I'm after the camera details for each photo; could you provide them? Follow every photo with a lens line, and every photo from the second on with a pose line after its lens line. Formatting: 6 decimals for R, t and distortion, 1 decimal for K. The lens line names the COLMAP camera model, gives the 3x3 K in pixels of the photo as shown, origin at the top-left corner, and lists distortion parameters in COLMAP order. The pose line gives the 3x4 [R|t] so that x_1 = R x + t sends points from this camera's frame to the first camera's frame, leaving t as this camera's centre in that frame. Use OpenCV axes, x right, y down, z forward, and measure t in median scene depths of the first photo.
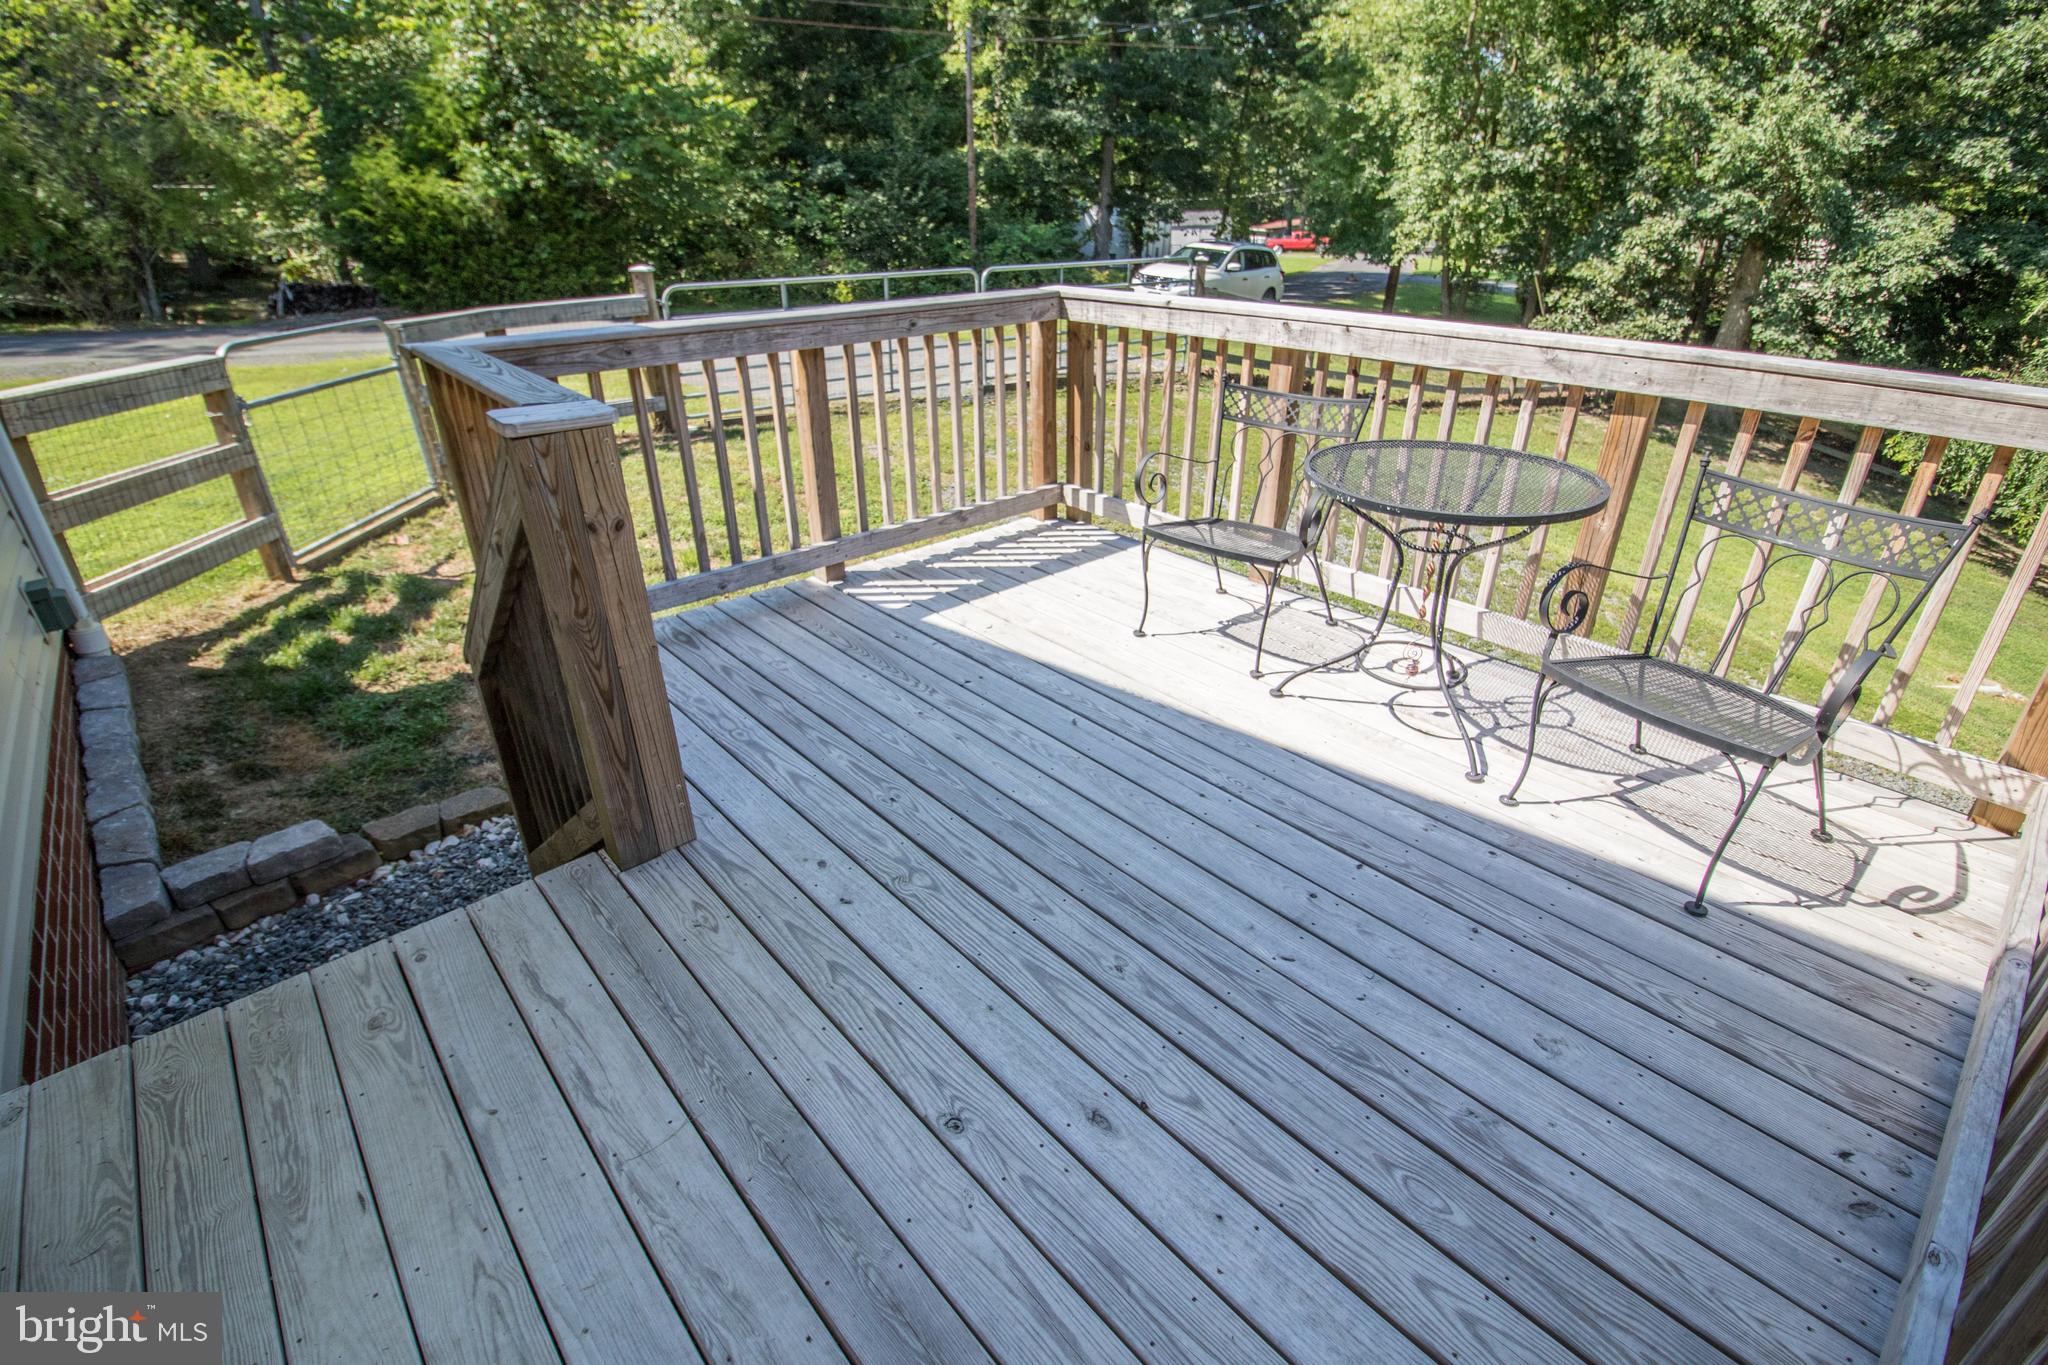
lens RADIAL K [[939.4, 0, 1021.5], [0, 939.4, 674.9], [0, 0, 1]] dist [-0.002420, -0.012502]
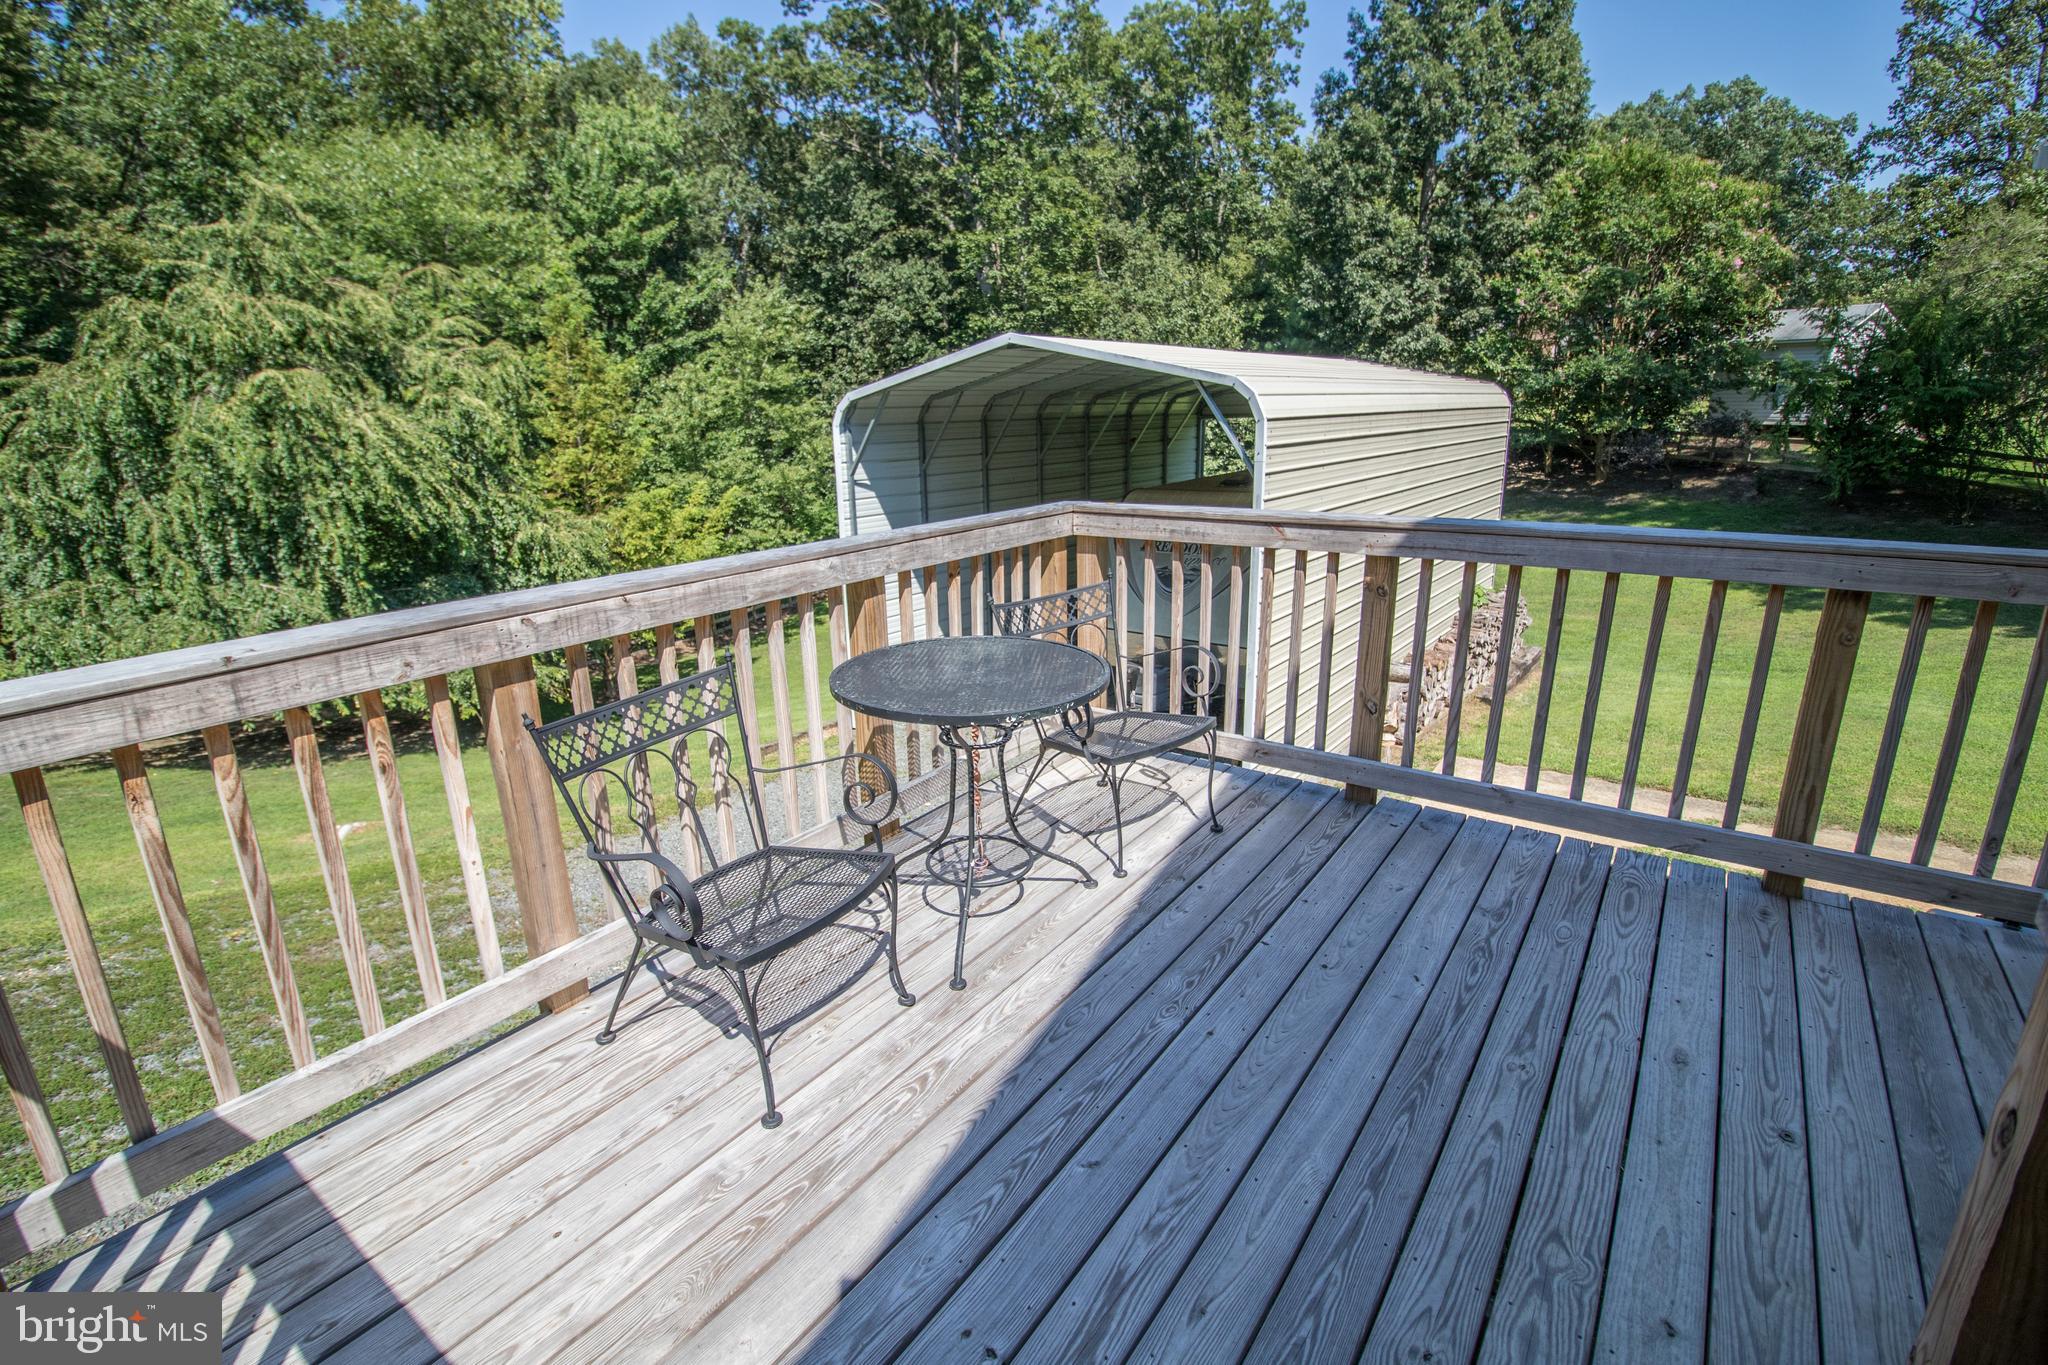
lens RADIAL K [[939.4, 0, 1021.5], [0, 939.4, 674.9], [0, 0, 1]] dist [-0.002420, -0.012502]
pose [[-0.212016, -0.268913, 0.939540, -0.550544], [0.461023, 0.820173, 0.338782, -0.571872], [-0.861688, 0.504977, -0.049914, 1.086861]]
